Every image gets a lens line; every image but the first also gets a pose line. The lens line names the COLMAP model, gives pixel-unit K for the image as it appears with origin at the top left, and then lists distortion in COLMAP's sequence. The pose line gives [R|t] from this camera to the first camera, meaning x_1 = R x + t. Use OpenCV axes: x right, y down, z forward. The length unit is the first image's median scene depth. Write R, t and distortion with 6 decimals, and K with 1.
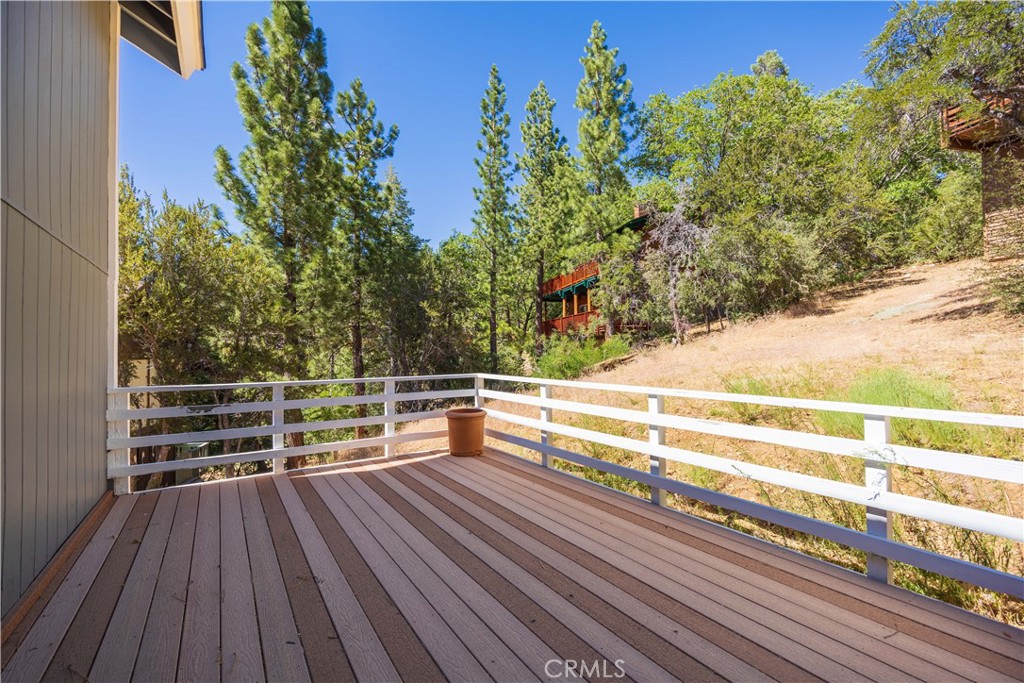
lens RADIAL K [[468.8, 0, 511.7], [0, 468.8, 341.3], [0, 0, 1]] dist [0.004708, 0.000469]
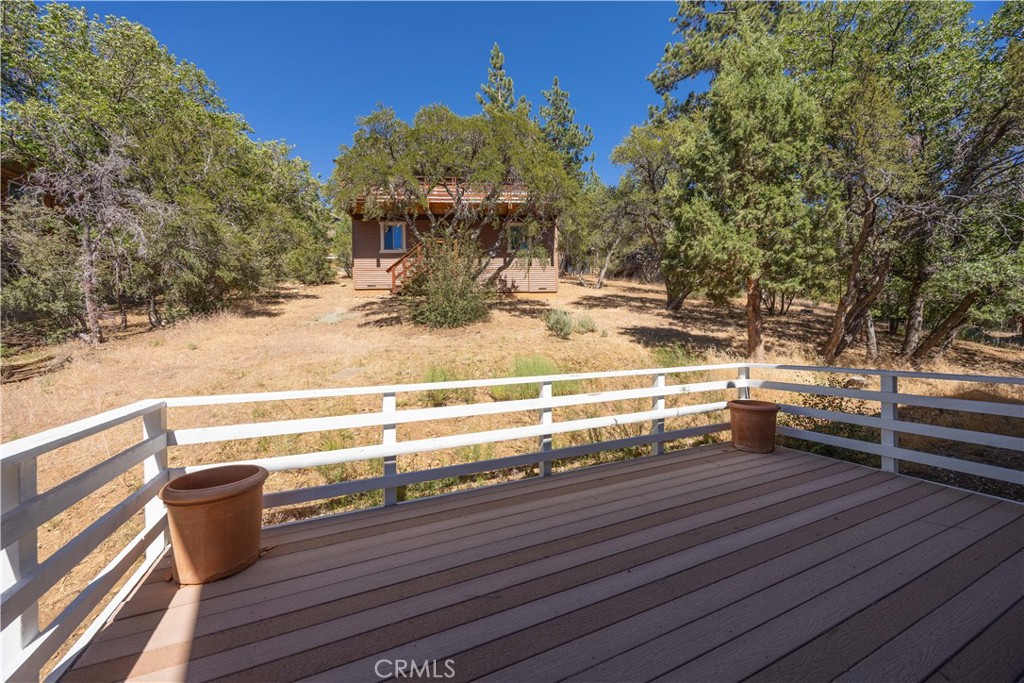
lens RADIAL K [[391.0, 0, 512.6], [0, 391.0, 344.2], [0, 0, 1]] dist [0.001839, 0.000054]
pose [[0.112116, -0.000902, 0.993695, -0.544592], [-0.005204, 0.999985, 0.001495, 0.016444], [-0.993681, -0.005339, 0.112110, 0.794517]]
